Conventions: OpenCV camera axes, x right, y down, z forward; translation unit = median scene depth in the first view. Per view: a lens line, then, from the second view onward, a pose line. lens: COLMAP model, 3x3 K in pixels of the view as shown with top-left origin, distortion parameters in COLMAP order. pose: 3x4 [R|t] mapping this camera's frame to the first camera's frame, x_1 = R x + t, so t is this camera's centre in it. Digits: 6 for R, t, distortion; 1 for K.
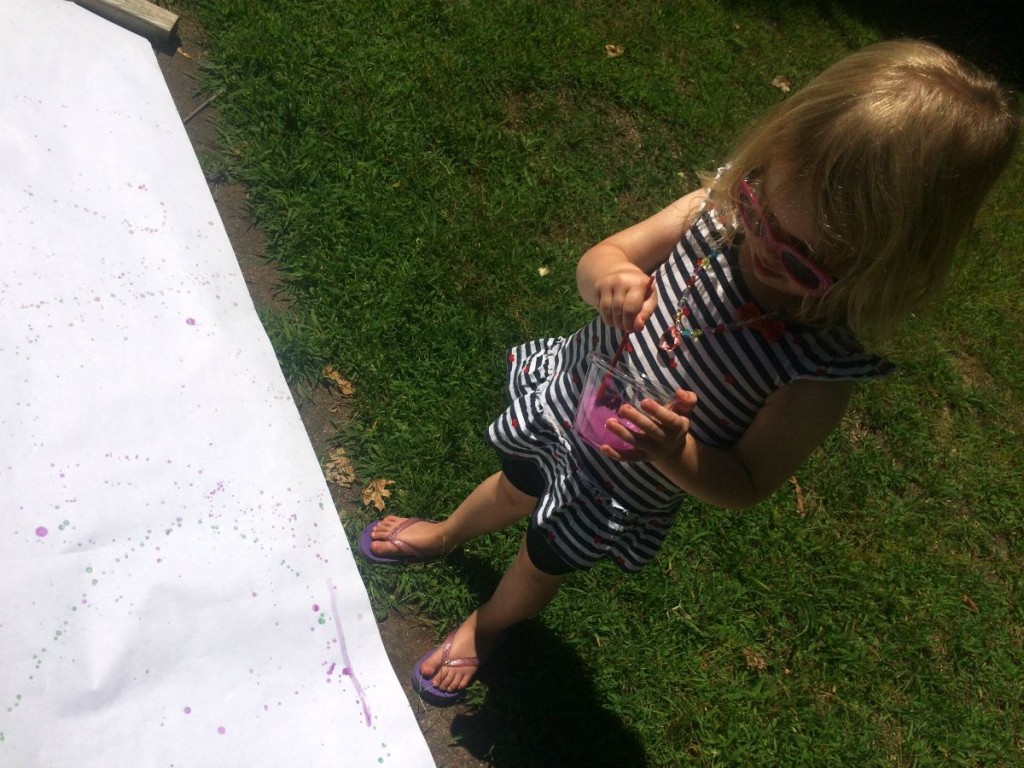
lens RADIAL K [[706.6, 0, 512.0], [0, 706.6, 384.0], [0, 0, 1]] dist [0.003479, 0.000760]
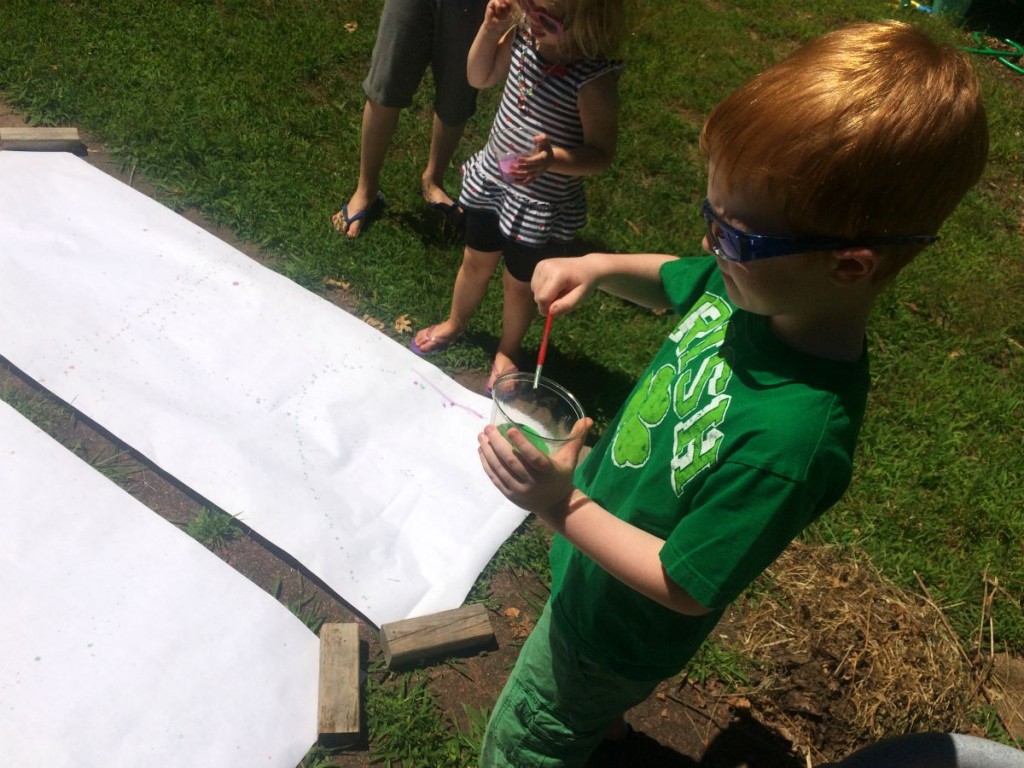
lens RADIAL K [[854.2, 0, 512.0], [0, 854.2, 384.0], [0, 0, 1]] dist [0.004974, -0.069033]
pose [[0.835342, -0.499194, 0.230239, -0.503069], [0.510669, 0.859704, 0.011186, 0.379269], [-0.203521, 0.108231, 0.973070, -0.861520]]
